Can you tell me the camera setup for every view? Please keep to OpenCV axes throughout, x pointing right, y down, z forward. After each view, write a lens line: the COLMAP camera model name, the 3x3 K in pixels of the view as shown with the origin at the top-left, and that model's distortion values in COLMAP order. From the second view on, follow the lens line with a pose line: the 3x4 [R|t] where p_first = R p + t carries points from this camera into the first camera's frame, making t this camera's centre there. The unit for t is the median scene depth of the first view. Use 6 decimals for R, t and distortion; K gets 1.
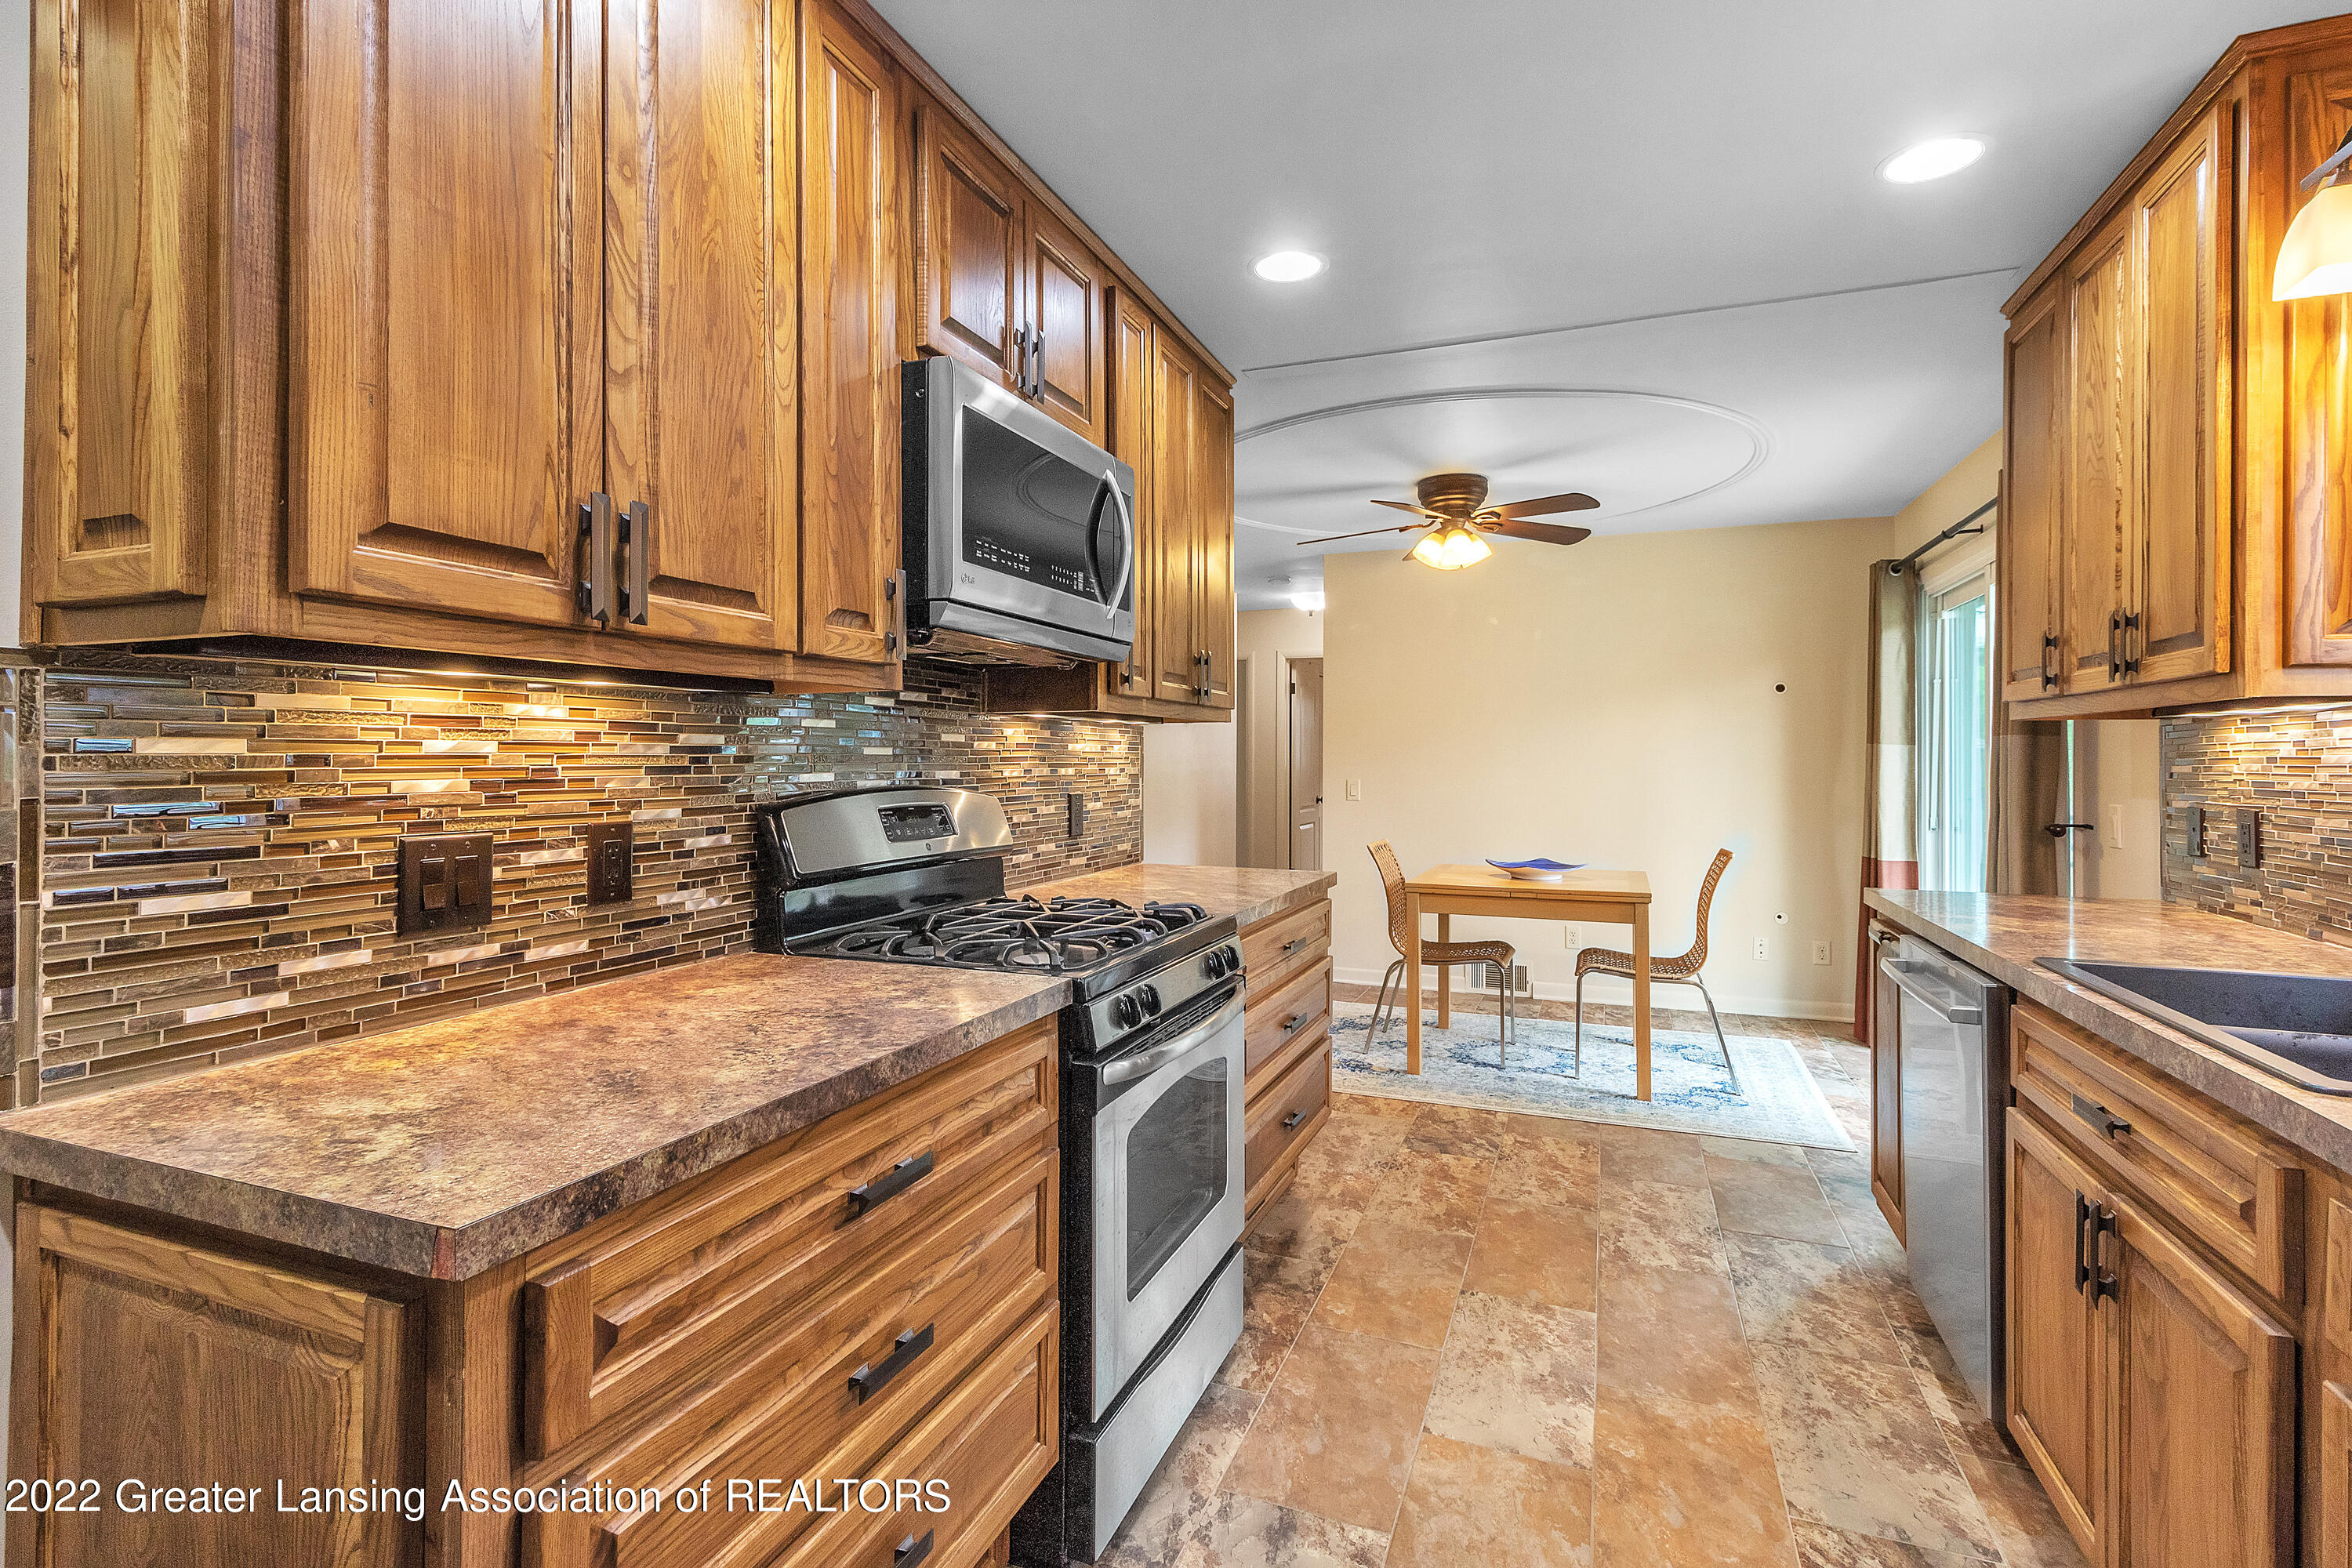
lens RADIAL K [[1116.8, 0, 1165.3], [0, 1116.8, 740.1], [0, 0, 1]] dist [0.000715, 0.000091]
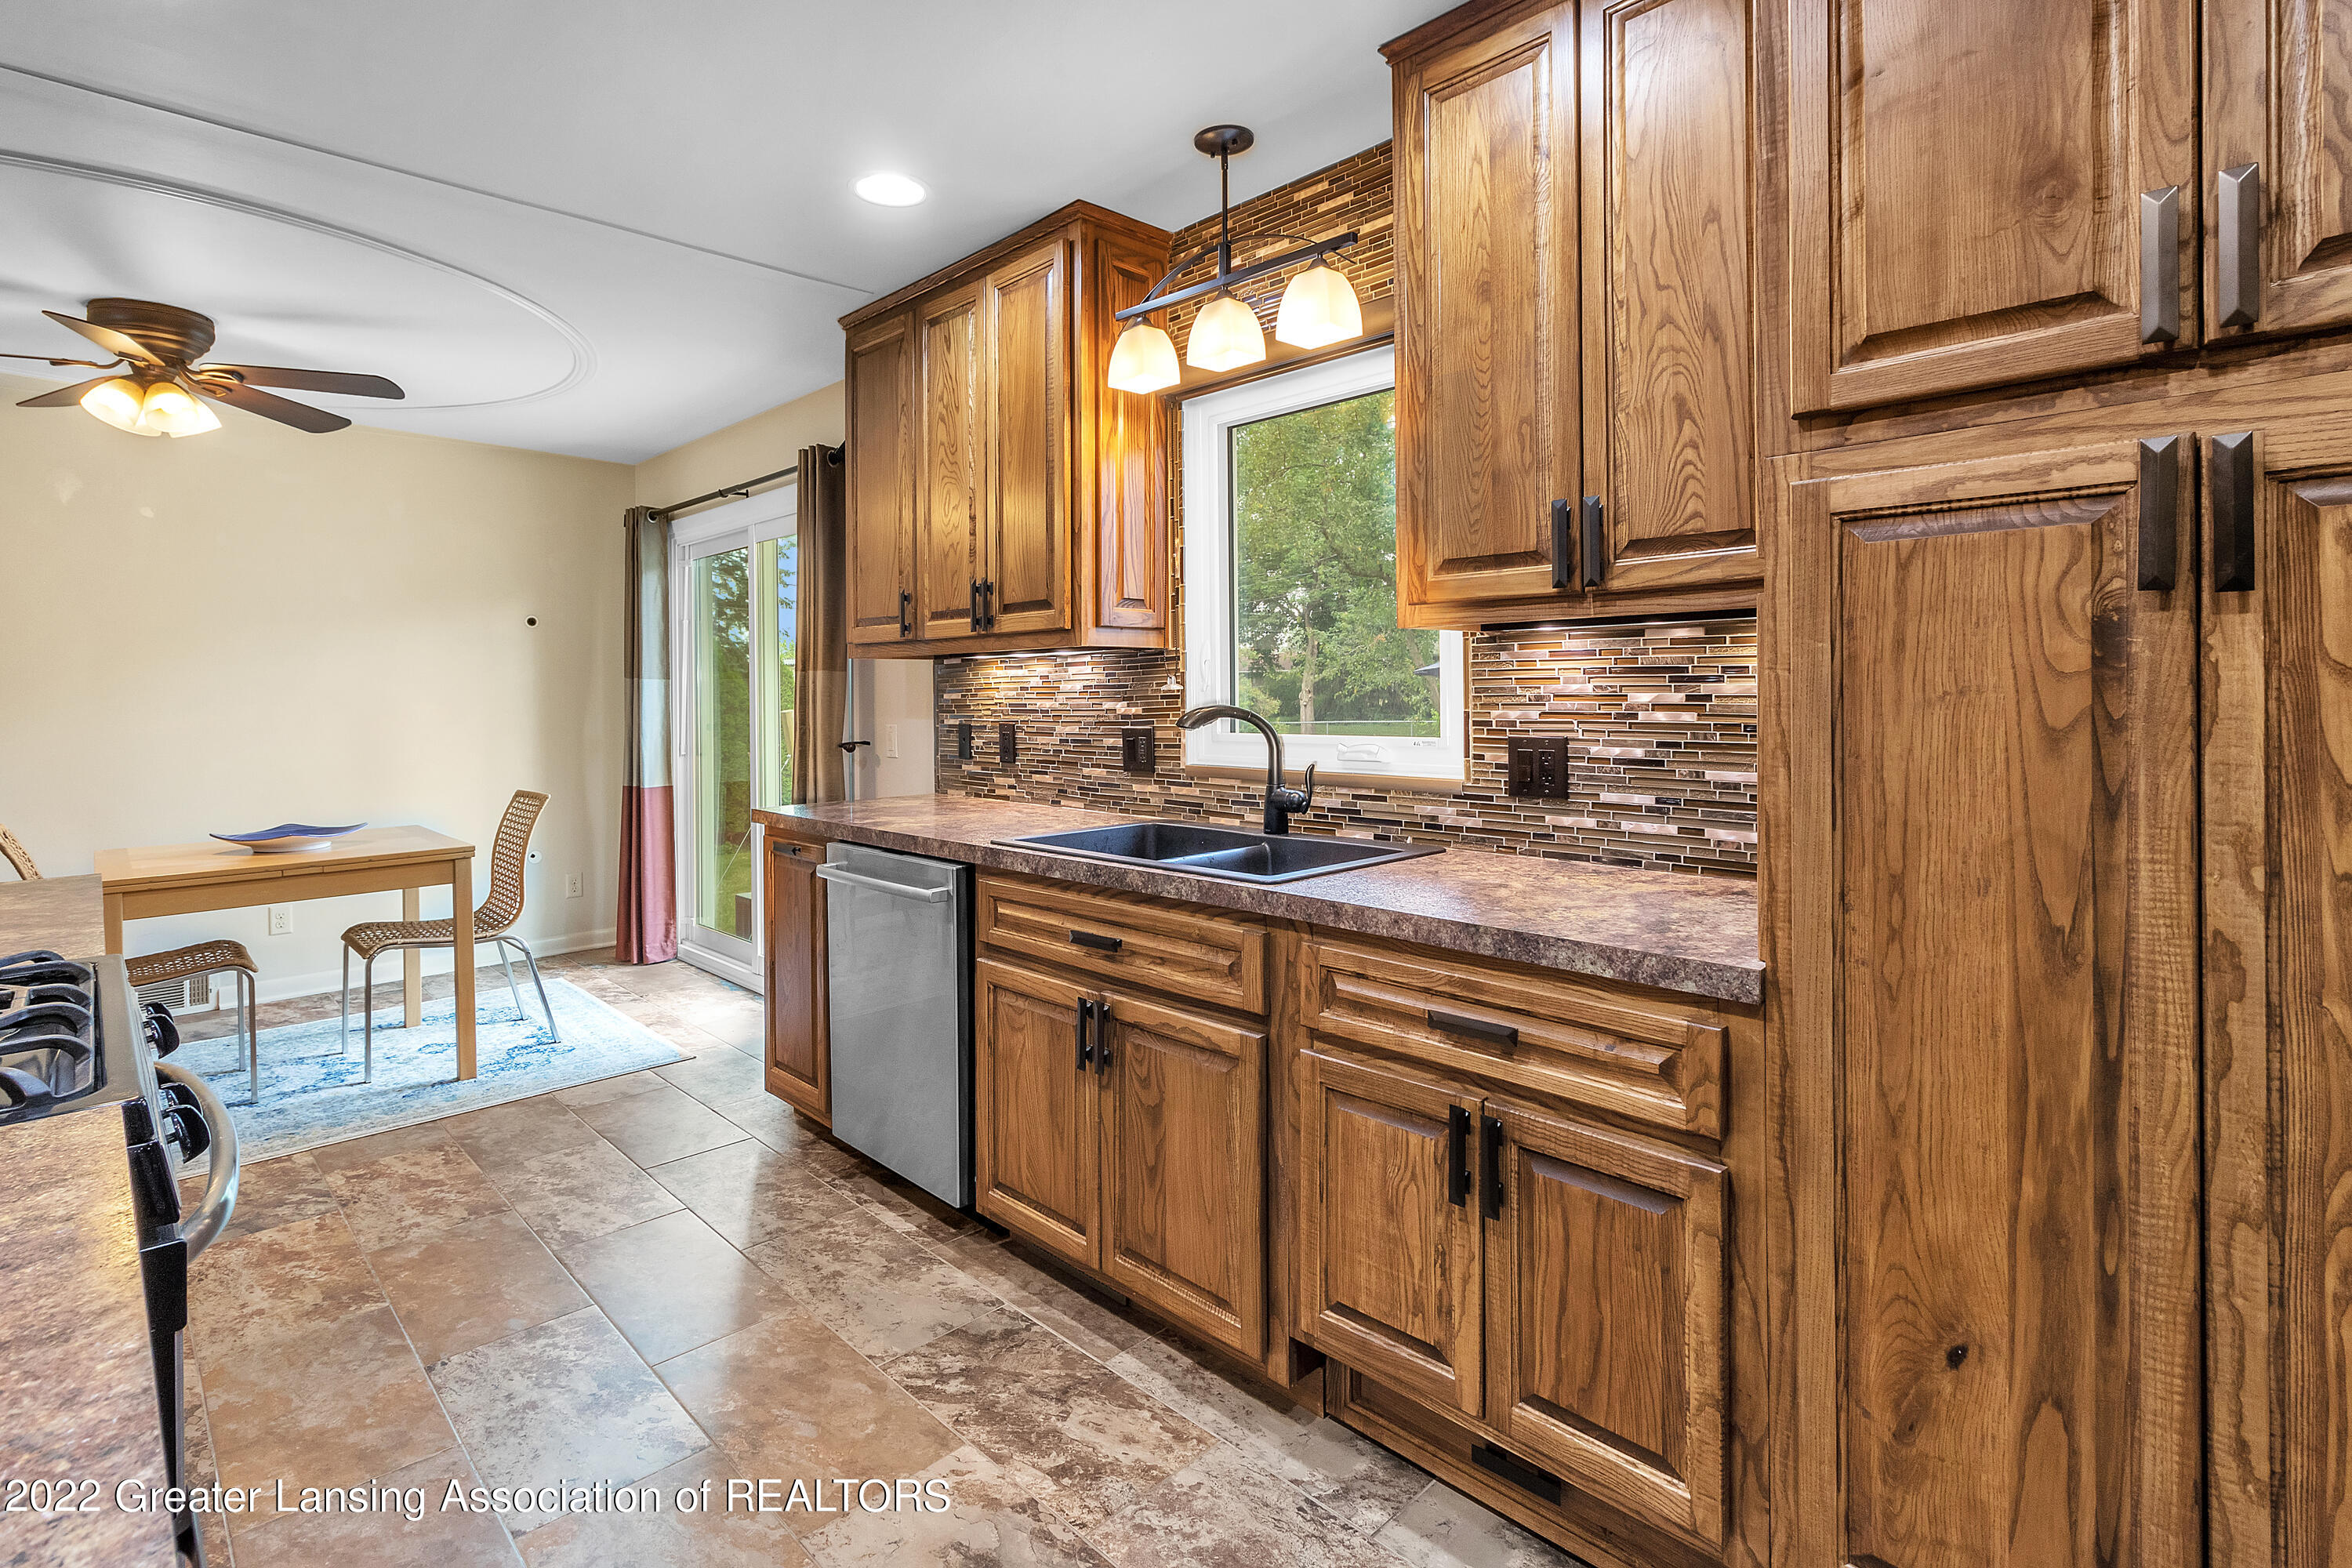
lens RADIAL K [[1117.1, 0, 1173.1], [0, 1117.1, 688.3], [0, 0, 1]] dist [0.001968, 0.000044]
pose [[0.407501, -0.010049, 0.913150, -0.245049], [-0.000624, 0.999936, 0.011283, 0.000800], [-0.913205, -0.005167, 0.407469, 0.198790]]
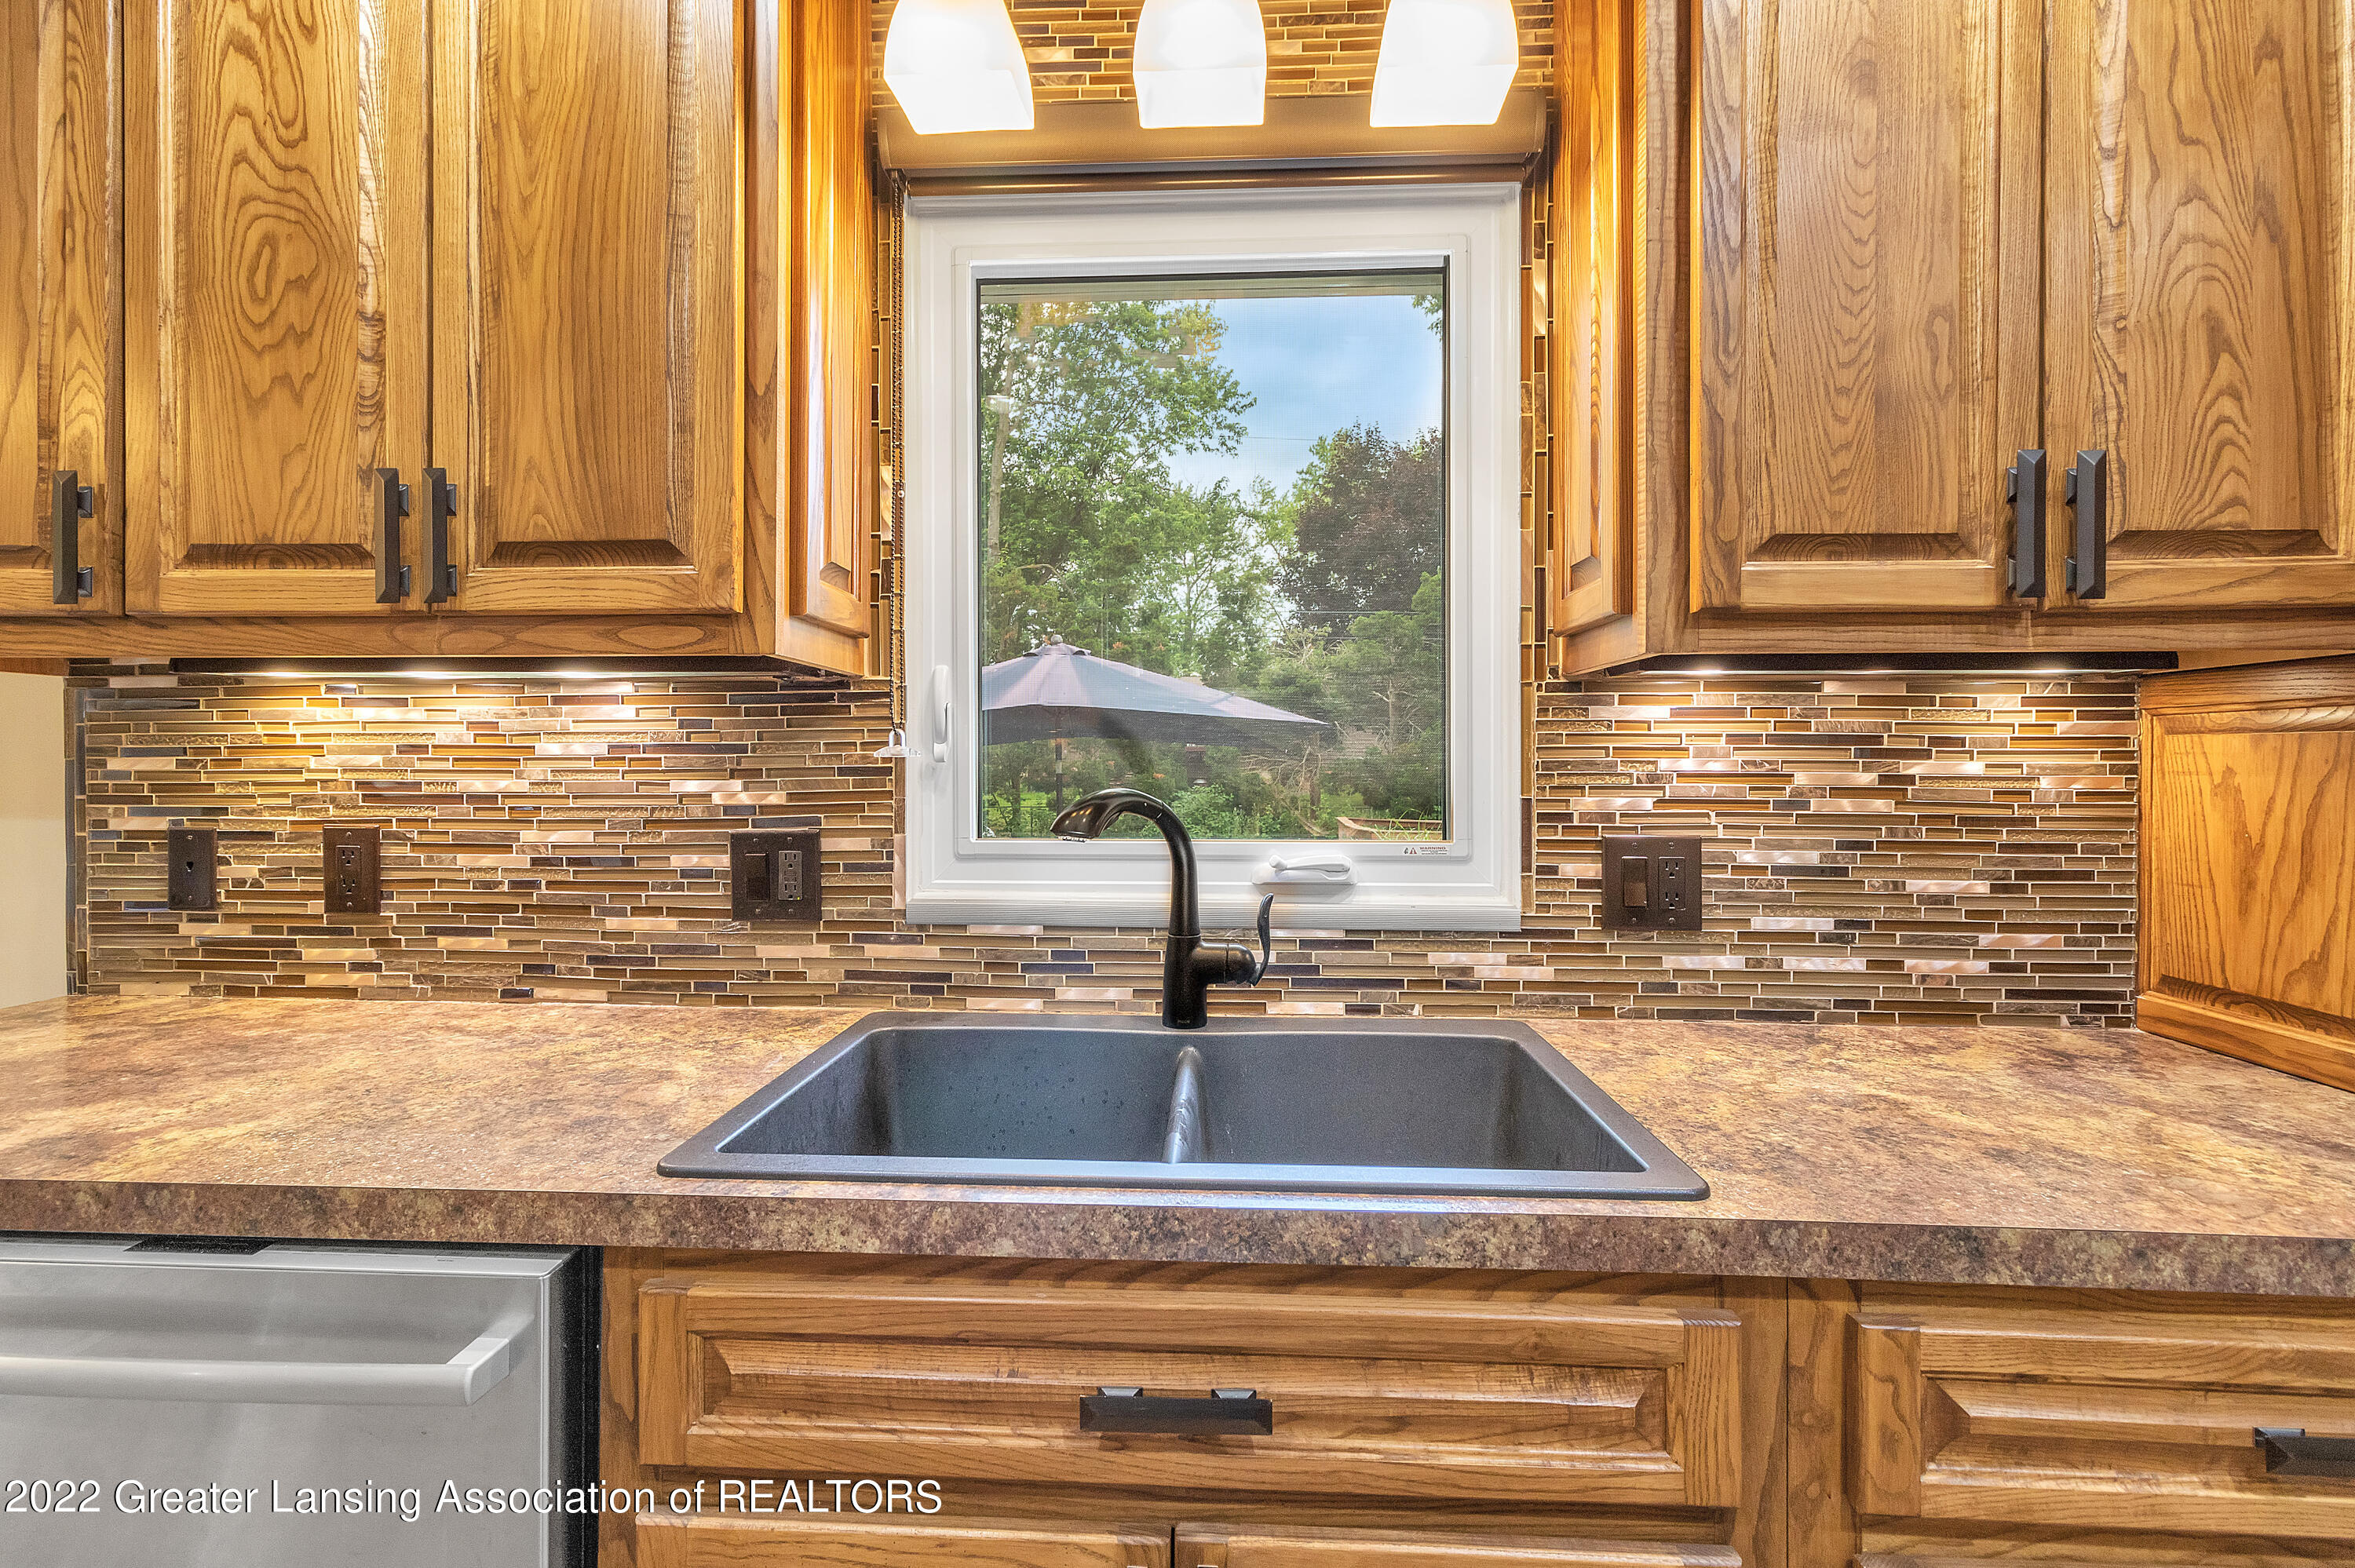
lens RADIAL K [[1097.3, 0, 1174.5], [0, 1097.3, 768.8], [0, 0, 1]] dist [0.001774, 0.000250]
pose [[-0.313736, -0.014955, 0.949393, 0.197345], [-0.020361, 0.999752, 0.009020, 0.012881], [-0.949292, -0.016501, -0.313962, 0.692685]]
